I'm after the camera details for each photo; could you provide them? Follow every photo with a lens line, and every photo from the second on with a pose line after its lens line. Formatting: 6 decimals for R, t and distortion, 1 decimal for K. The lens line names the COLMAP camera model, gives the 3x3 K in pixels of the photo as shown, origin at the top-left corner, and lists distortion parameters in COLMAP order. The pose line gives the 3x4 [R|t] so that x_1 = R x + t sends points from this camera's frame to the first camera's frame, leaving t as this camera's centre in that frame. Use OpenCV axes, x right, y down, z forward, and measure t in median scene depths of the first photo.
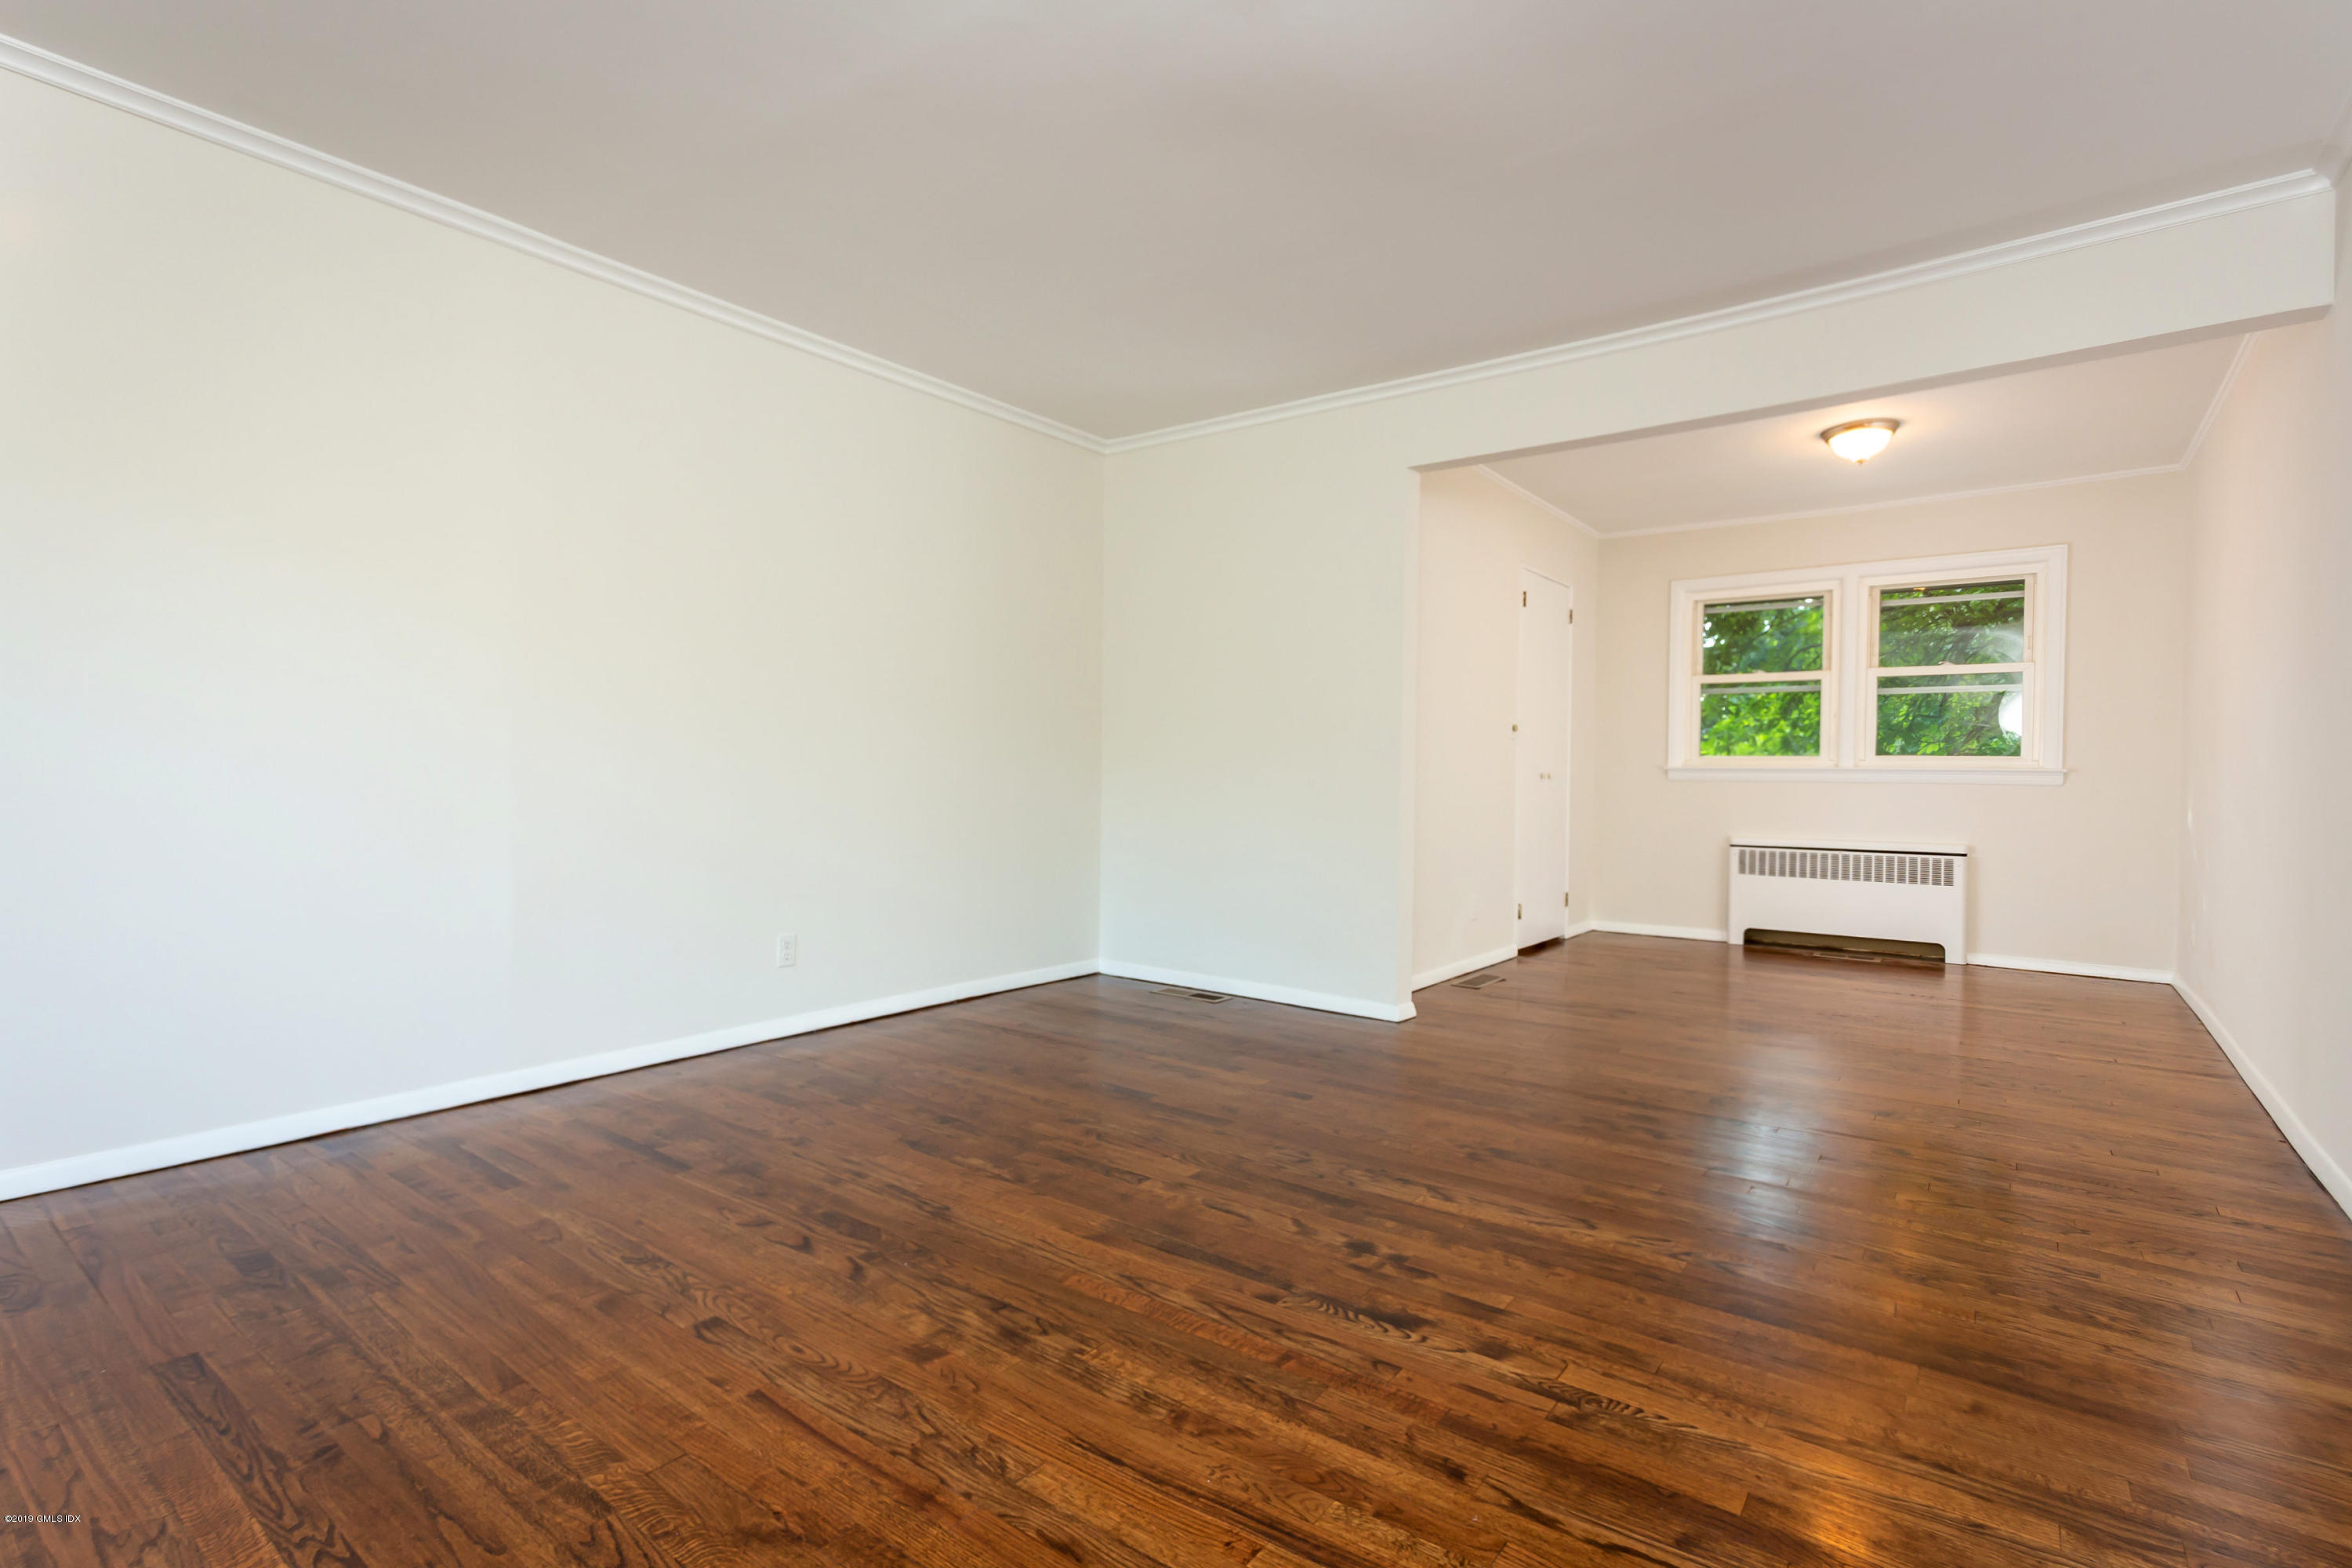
lens RADIAL K [[1102.8, 0, 1171.5], [0, 1102.8, 797.5], [0, 0, 1]] dist [0.003935, -0.000152]
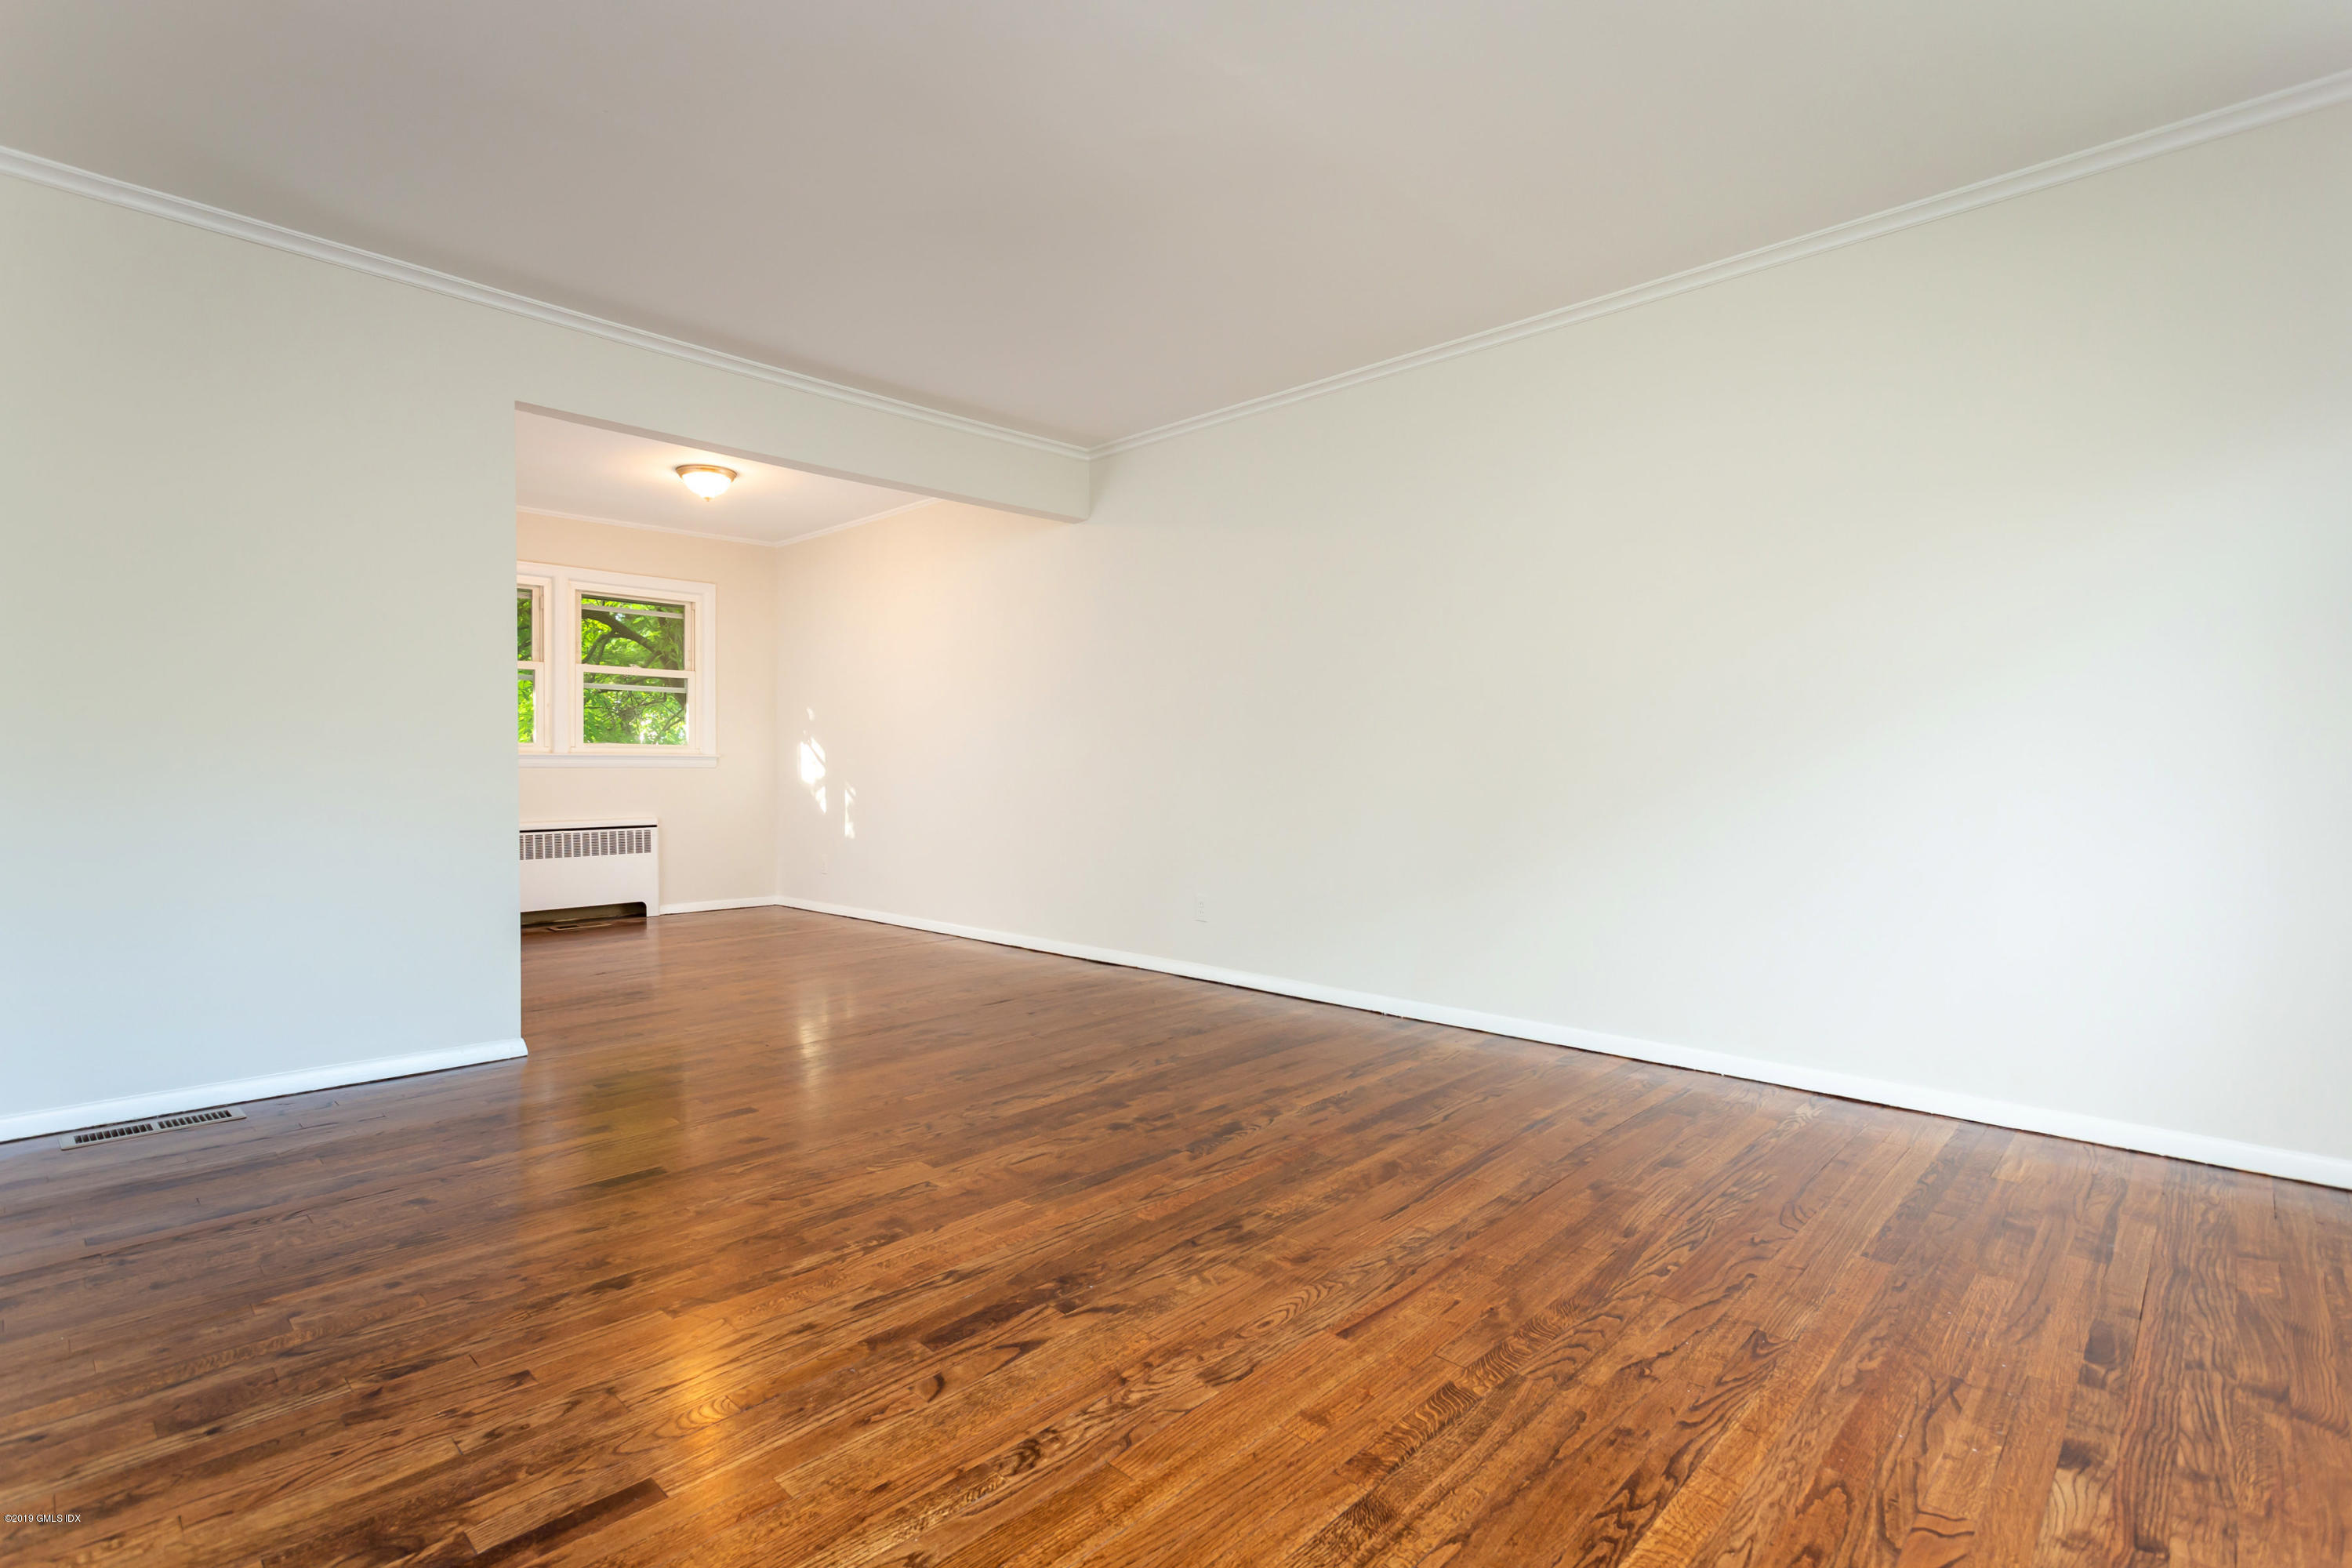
lens RADIAL K [[1102.8, 0, 1171.5], [0, 1102.8, 797.5], [0, 0, 1]] dist [0.003935, -0.000152]
pose [[0.115699, -0.038062, 0.992555, -0.946866], [0.022230, 0.999114, 0.035722, -0.022420], [-0.993036, 0.017932, 0.116443, 0.668937]]
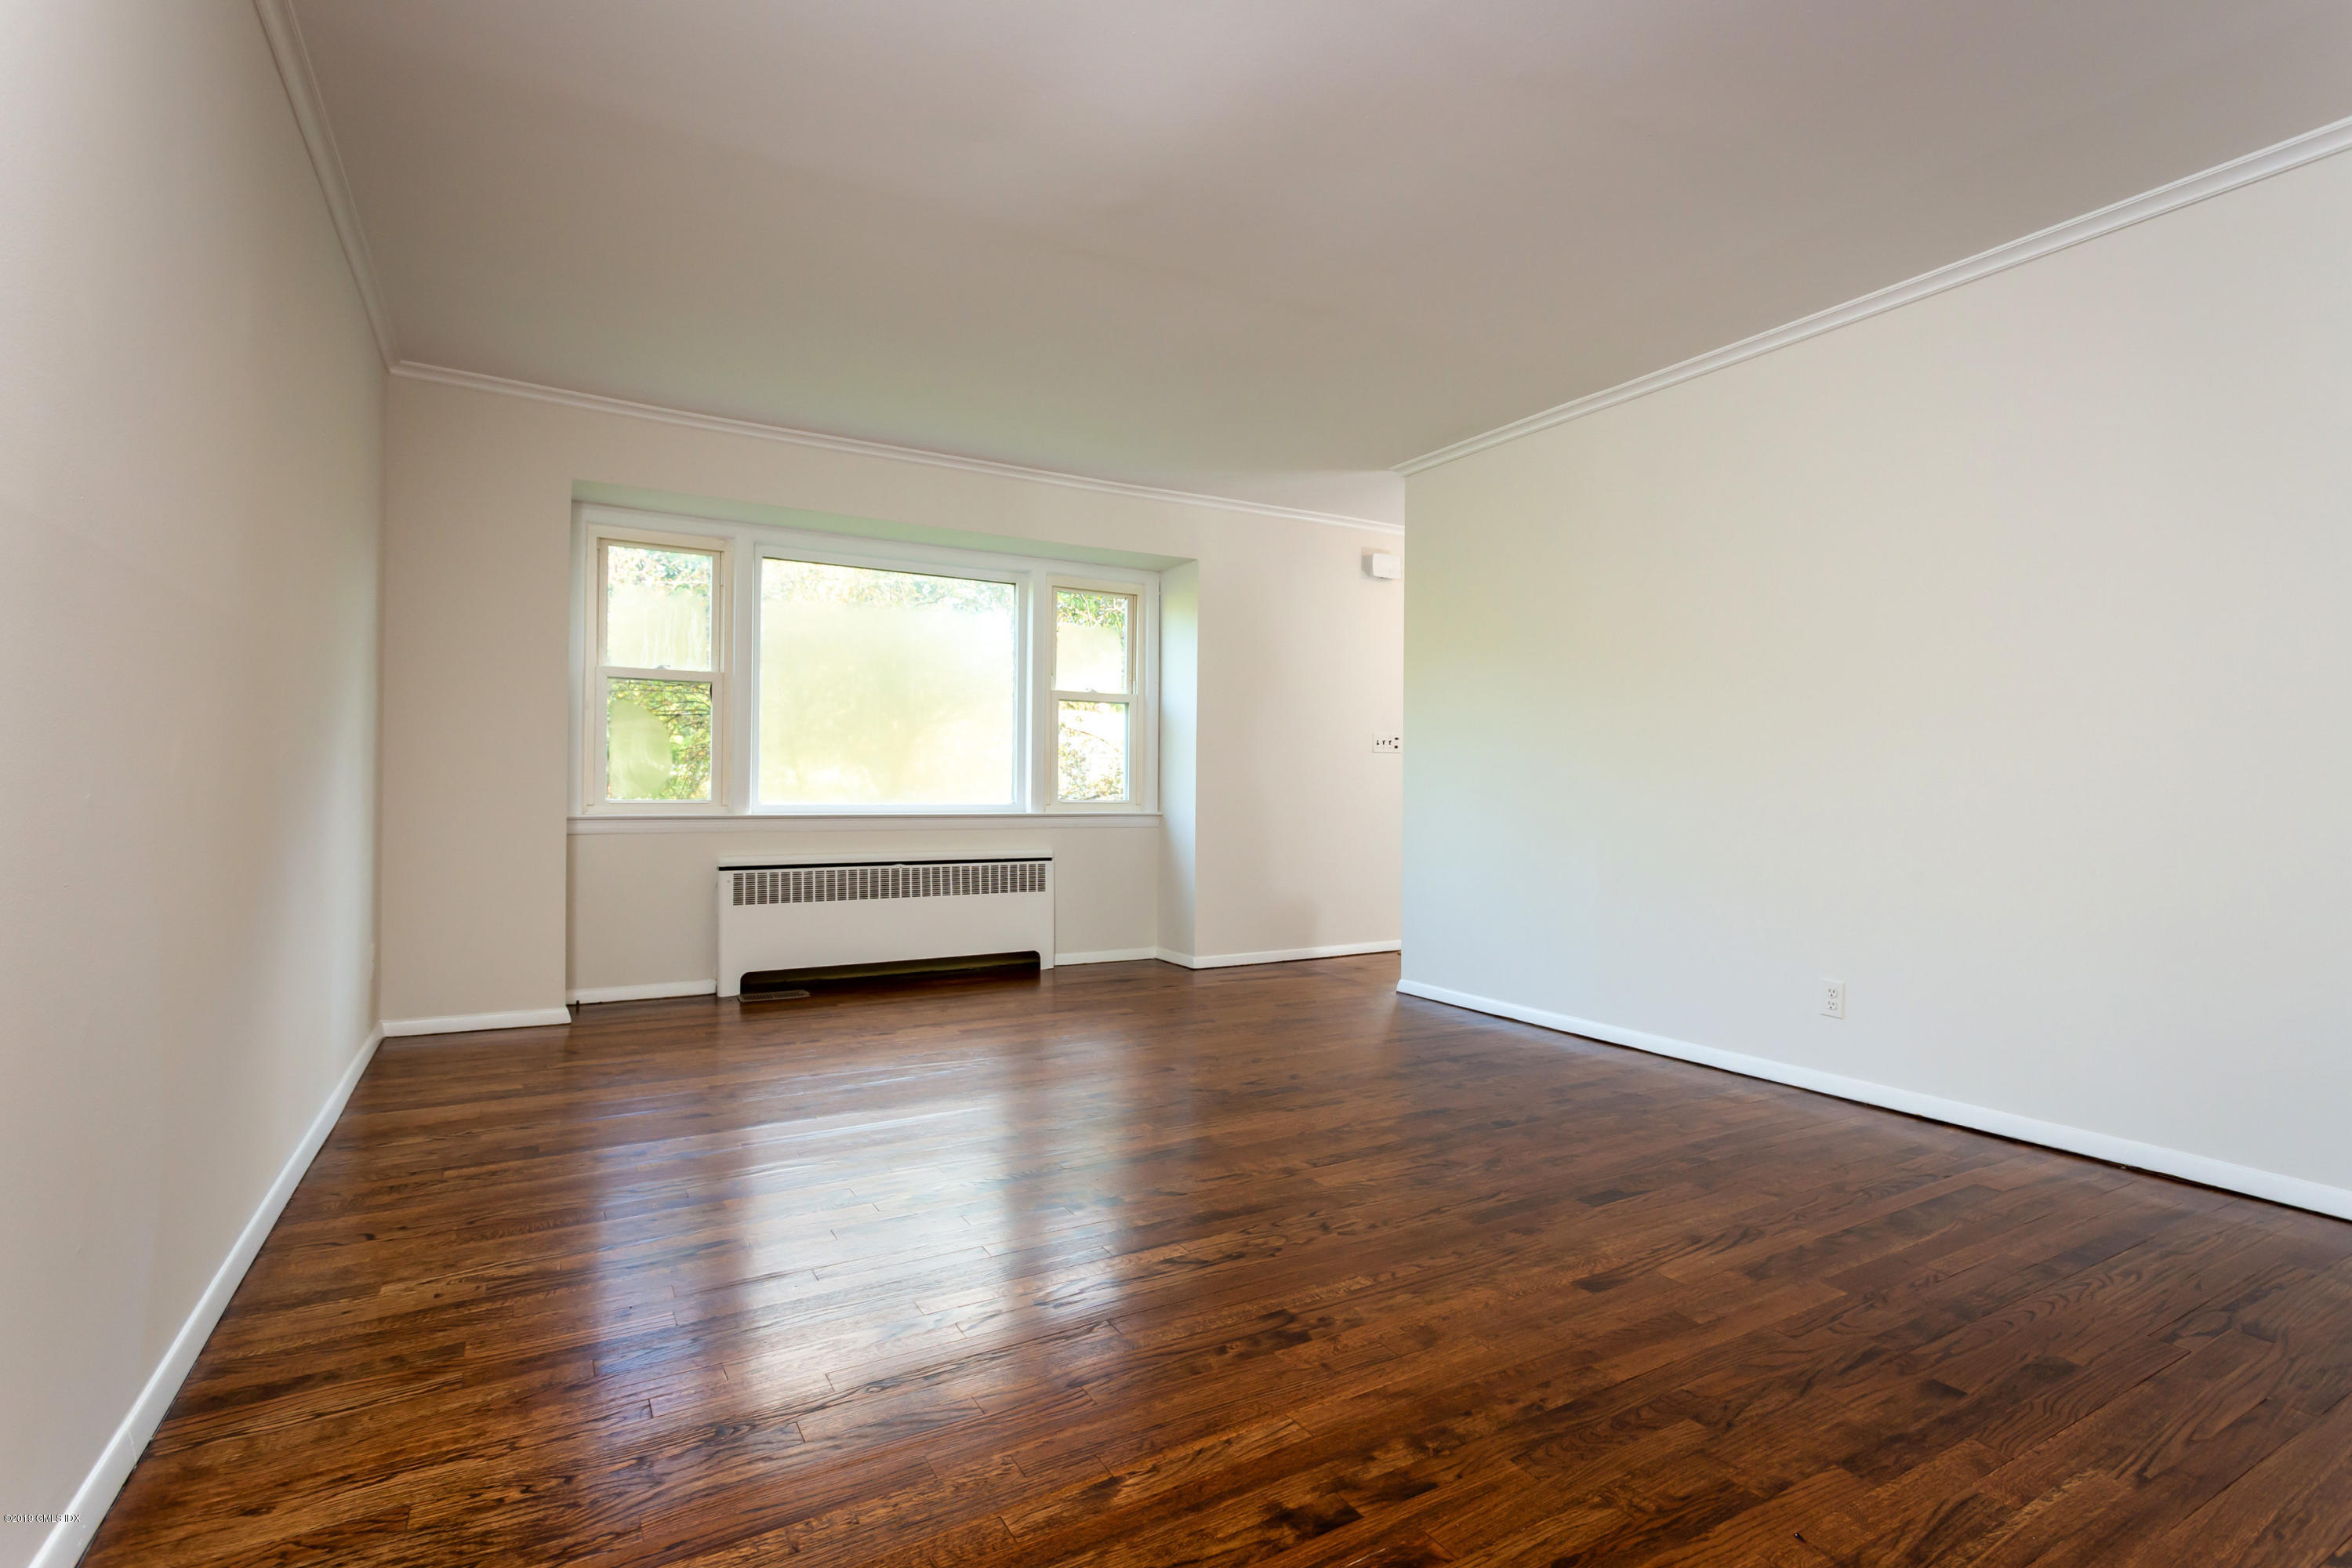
lens RADIAL K [[1102.8, 0, 1171.5], [0, 1102.8, 797.5], [0, 0, 1]] dist [0.003935, -0.000152]
pose [[-0.385698, -0.010494, -0.922566, 1.029783], [-0.033618, 0.999431, 0.002687, -0.012175], [0.922013, 0.032051, -0.385831, 1.275731]]
